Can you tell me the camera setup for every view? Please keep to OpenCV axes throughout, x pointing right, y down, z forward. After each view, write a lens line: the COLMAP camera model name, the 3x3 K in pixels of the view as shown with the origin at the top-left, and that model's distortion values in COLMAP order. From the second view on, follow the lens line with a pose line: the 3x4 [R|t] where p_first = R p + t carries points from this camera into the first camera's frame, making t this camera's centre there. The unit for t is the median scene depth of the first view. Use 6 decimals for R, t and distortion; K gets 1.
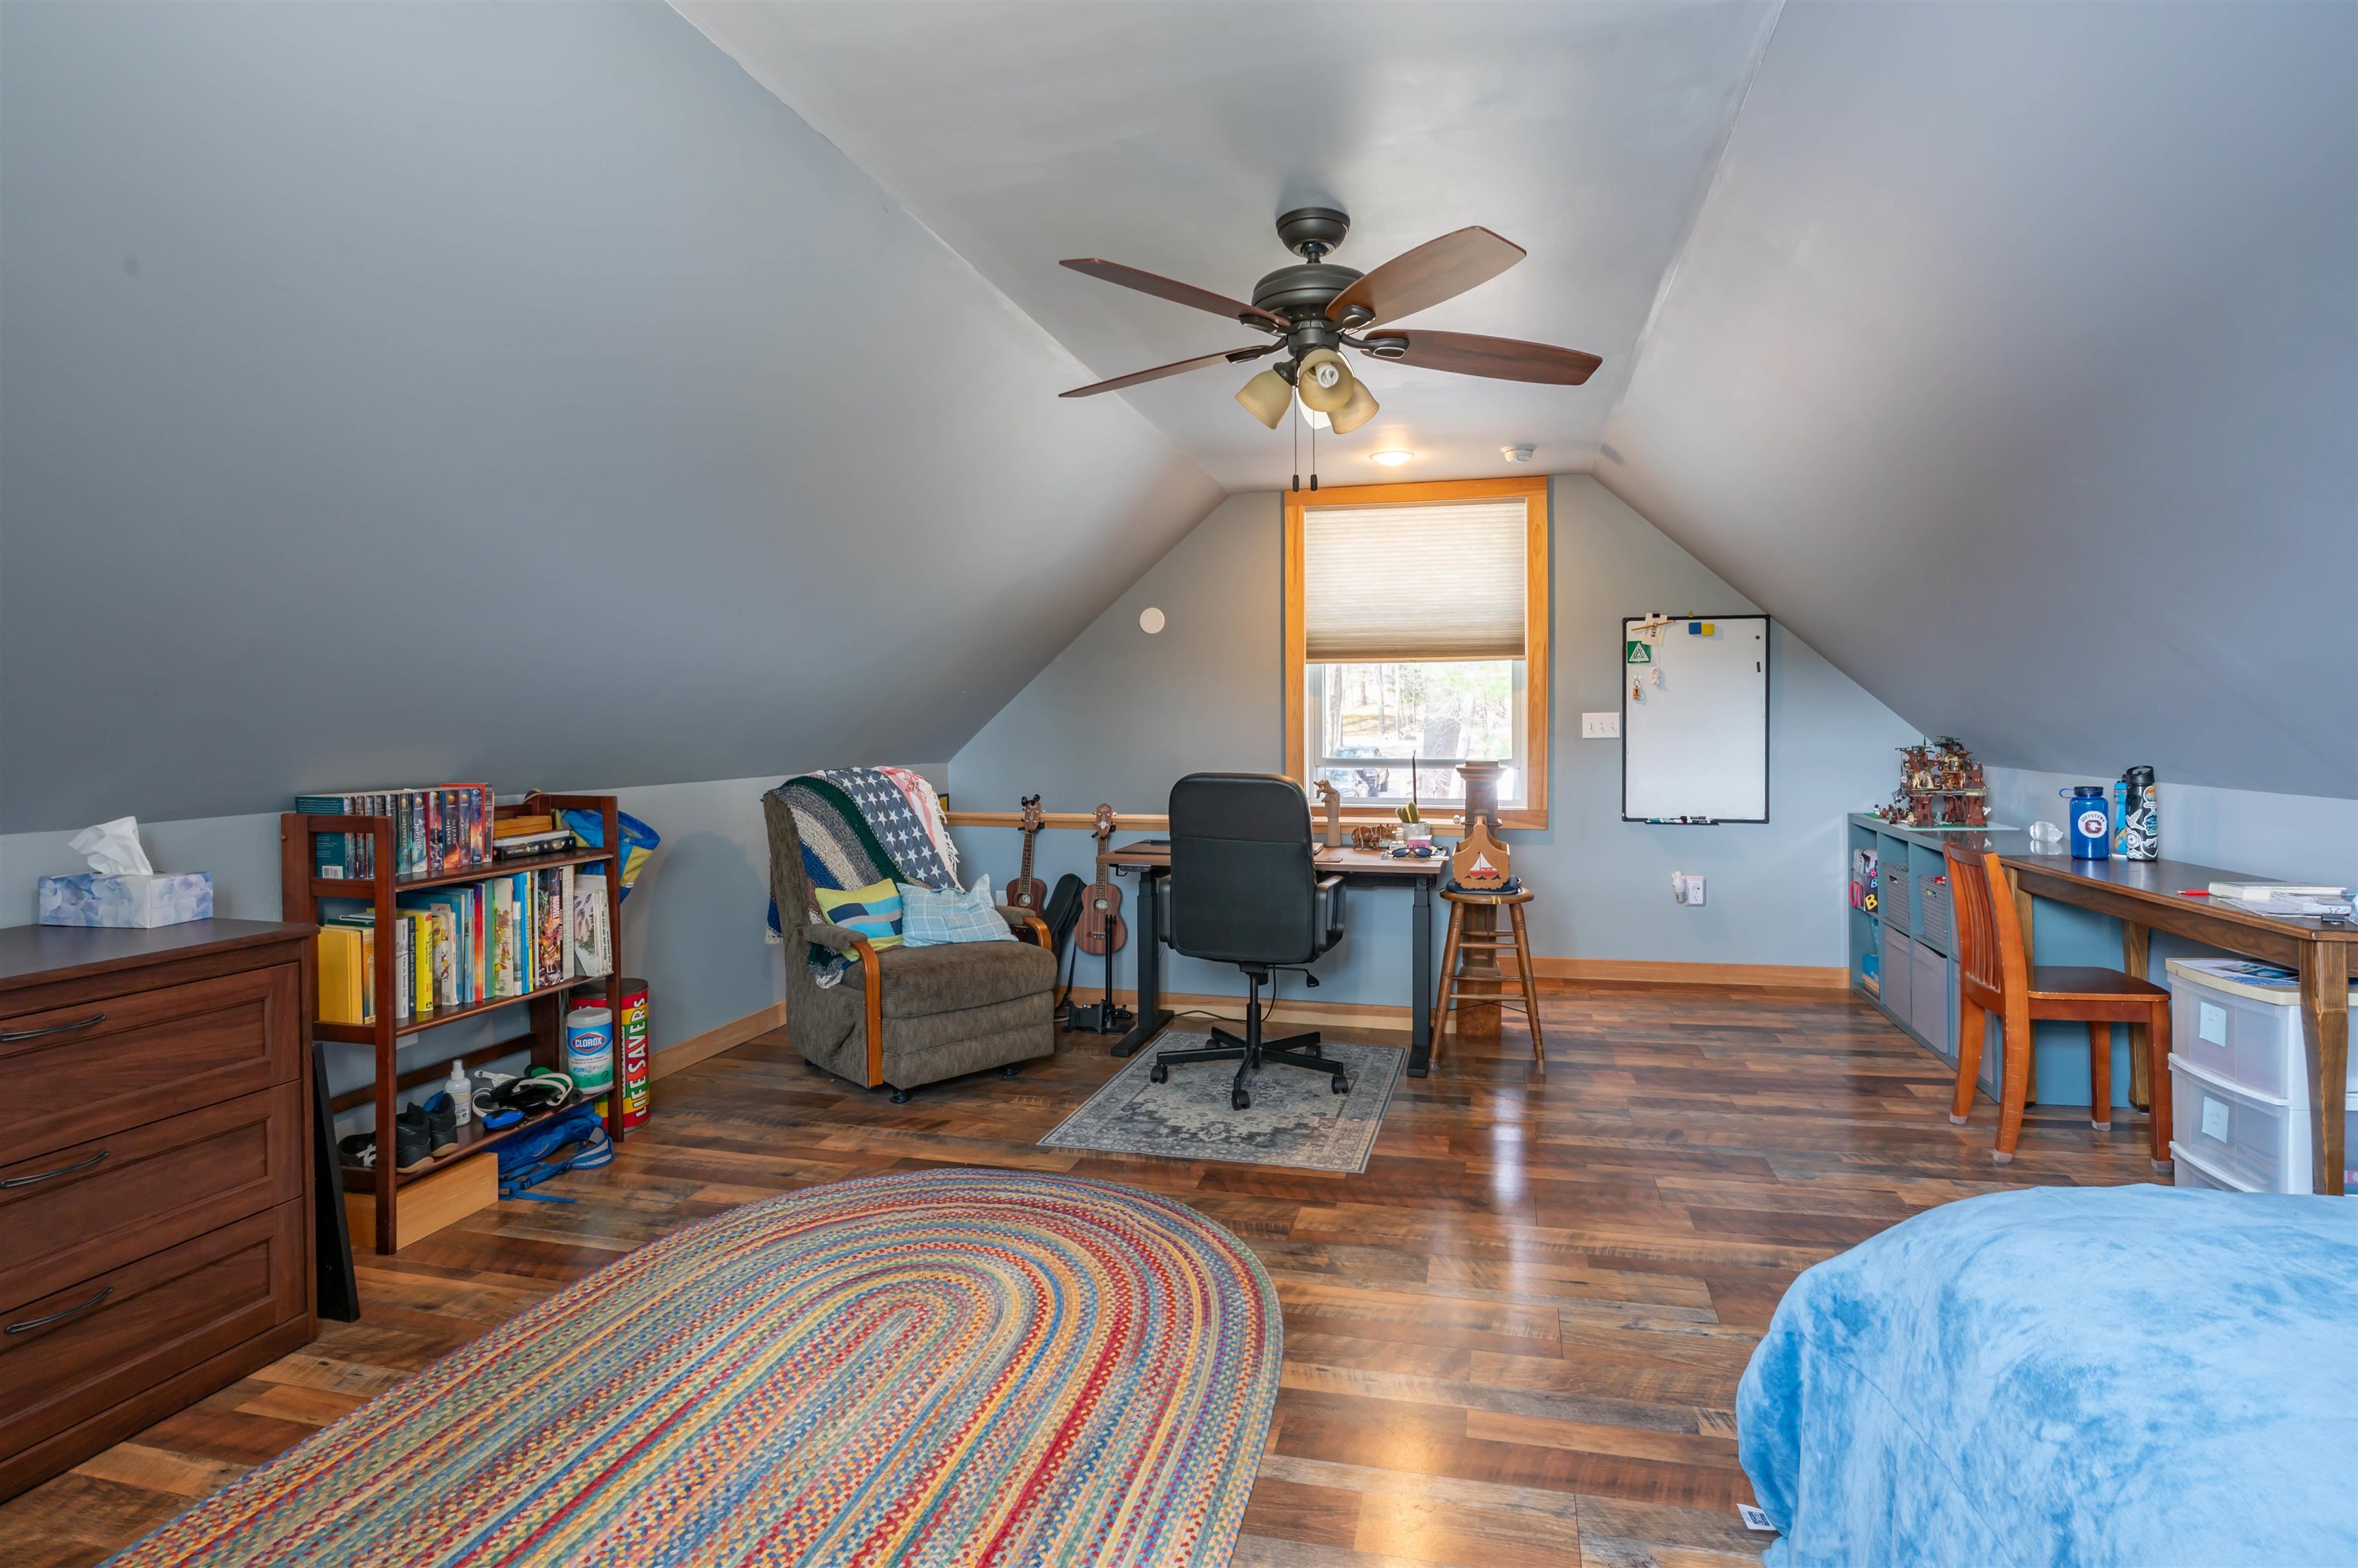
lens RADIAL K [[1176.7, 0, 1208.9], [0, 1176.7, 723.5], [0, 0, 1]] dist [-0.002539, 0.000858]
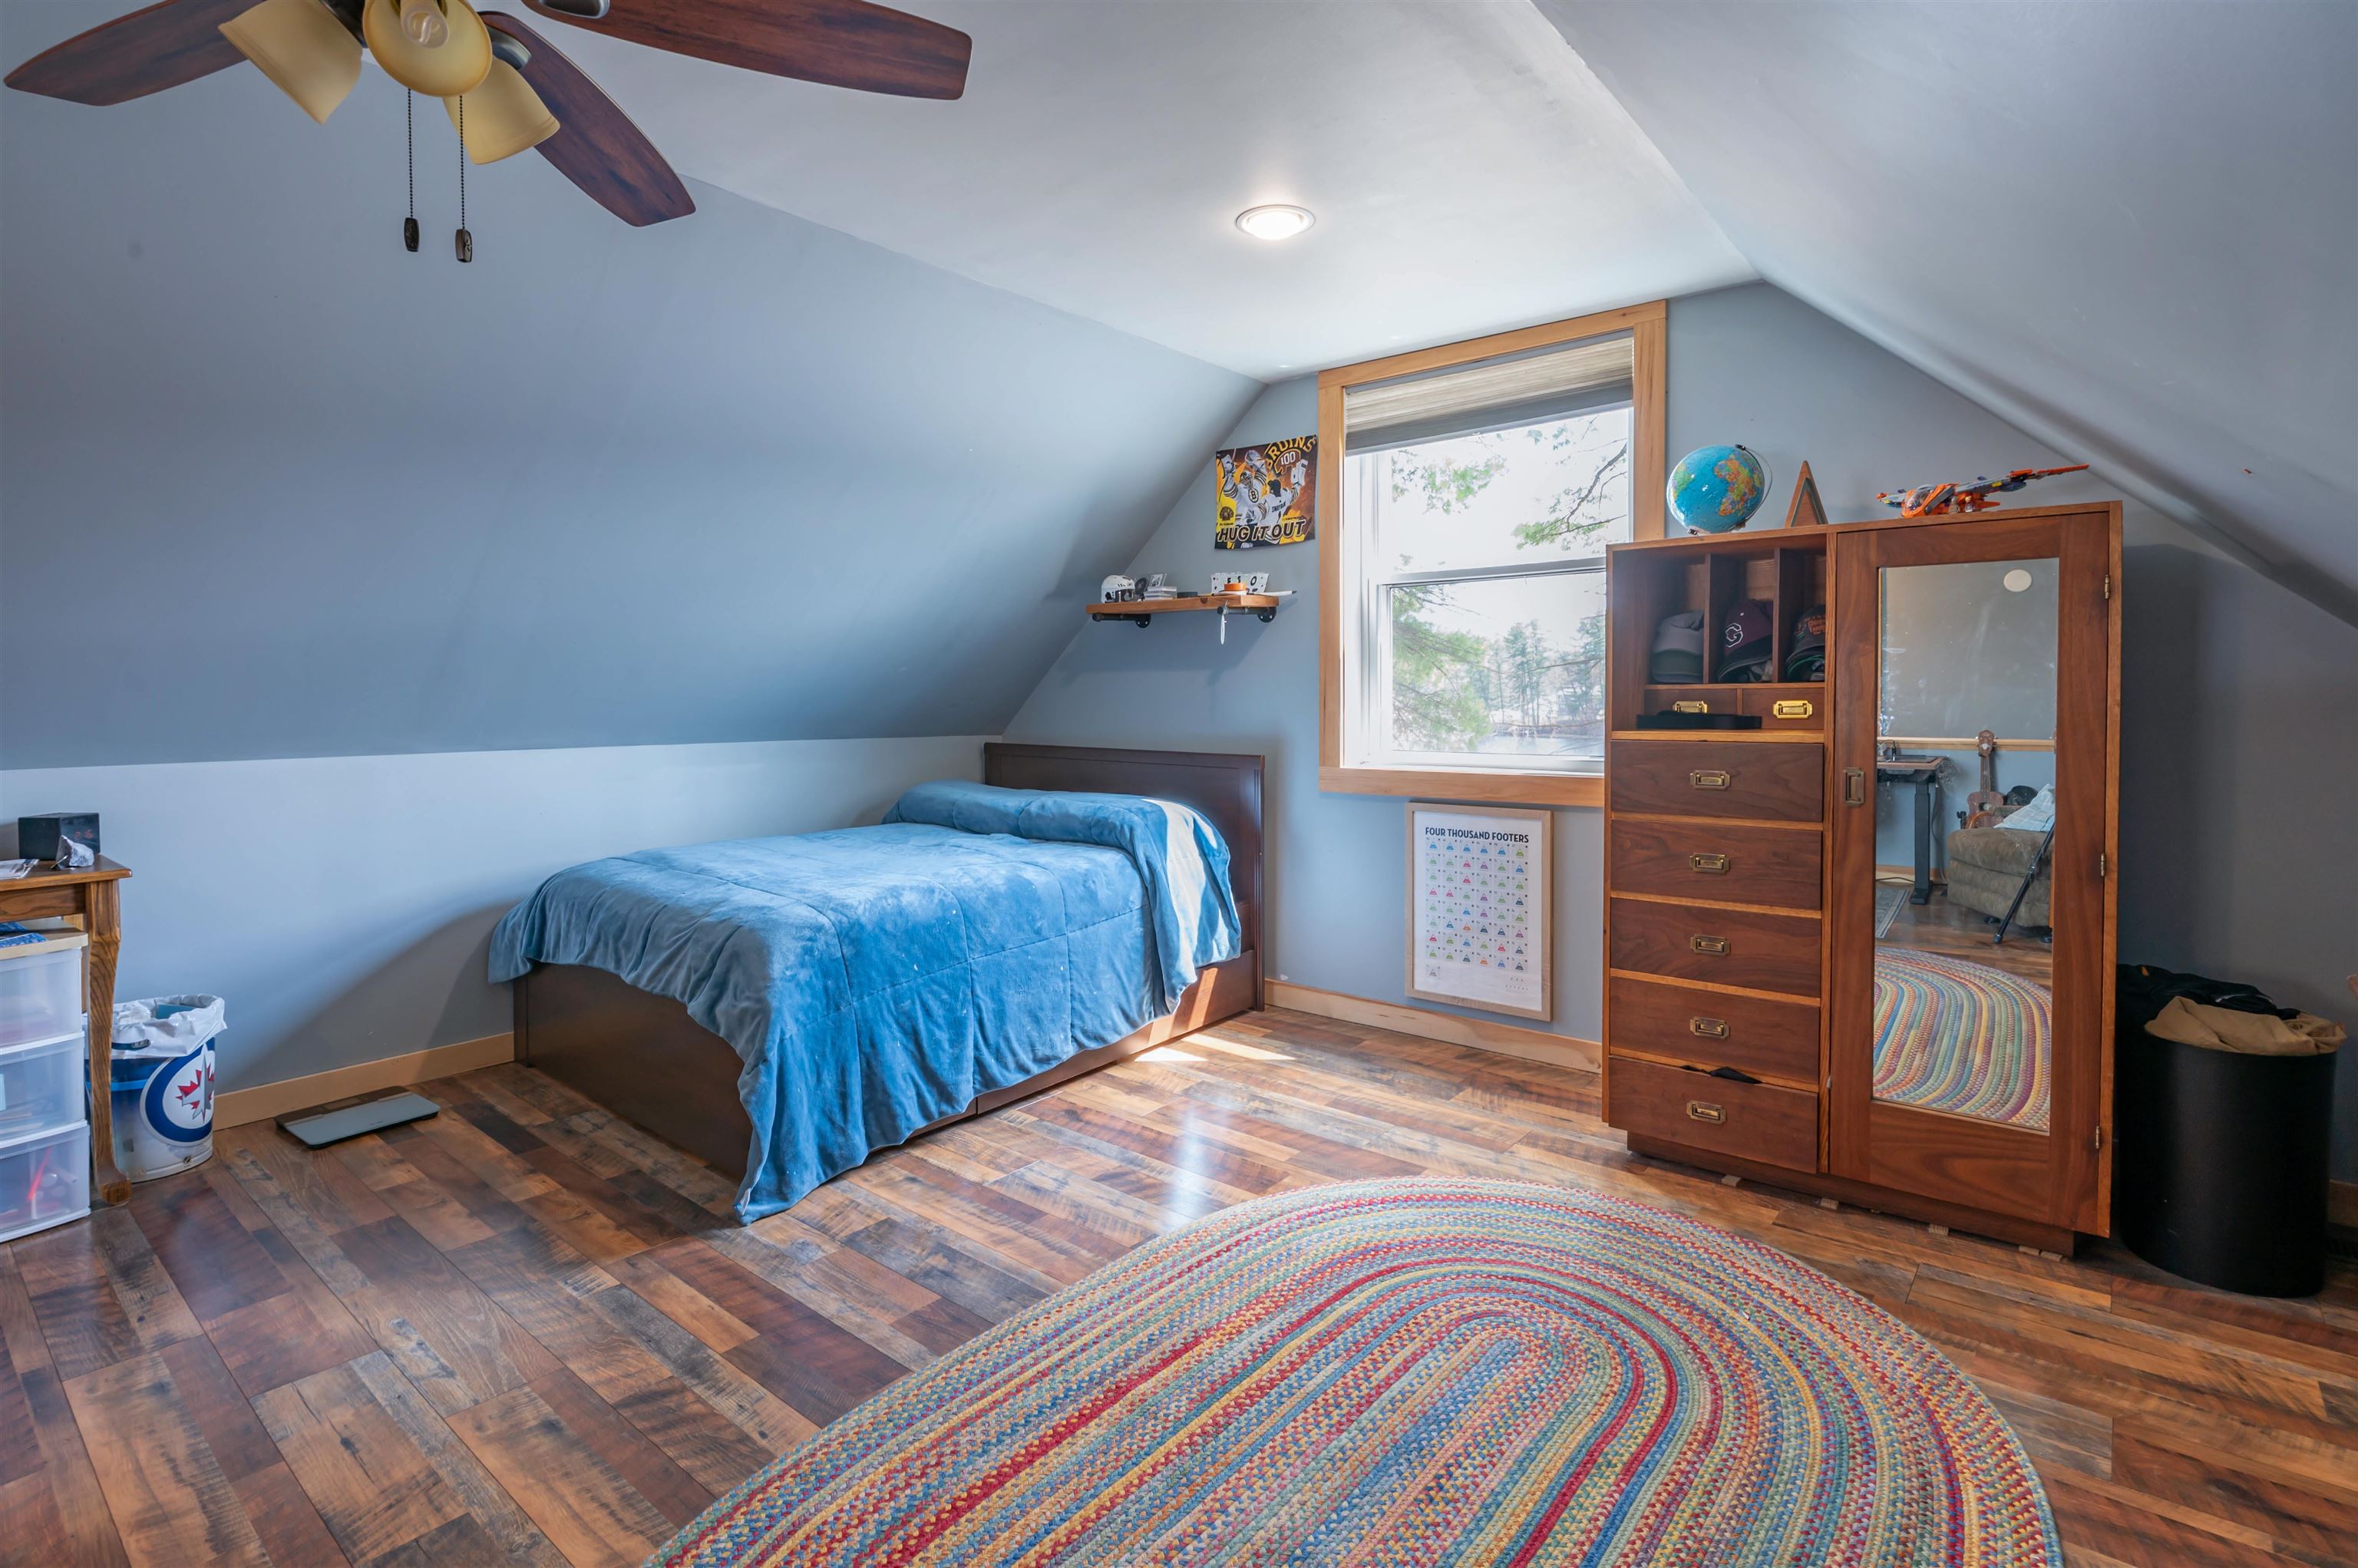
lens RADIAL K [[1176.7, 0, 1208.9], [0, 1176.7, 723.5], [0, 0, 1]] dist [-0.002539, 0.000858]
pose [[-0.914478, -0.004319, 0.404612, -0.656445], [0.008619, 0.999508, 0.030149, -0.004422], [-0.404543, 0.031058, -0.913991, 1.934868]]
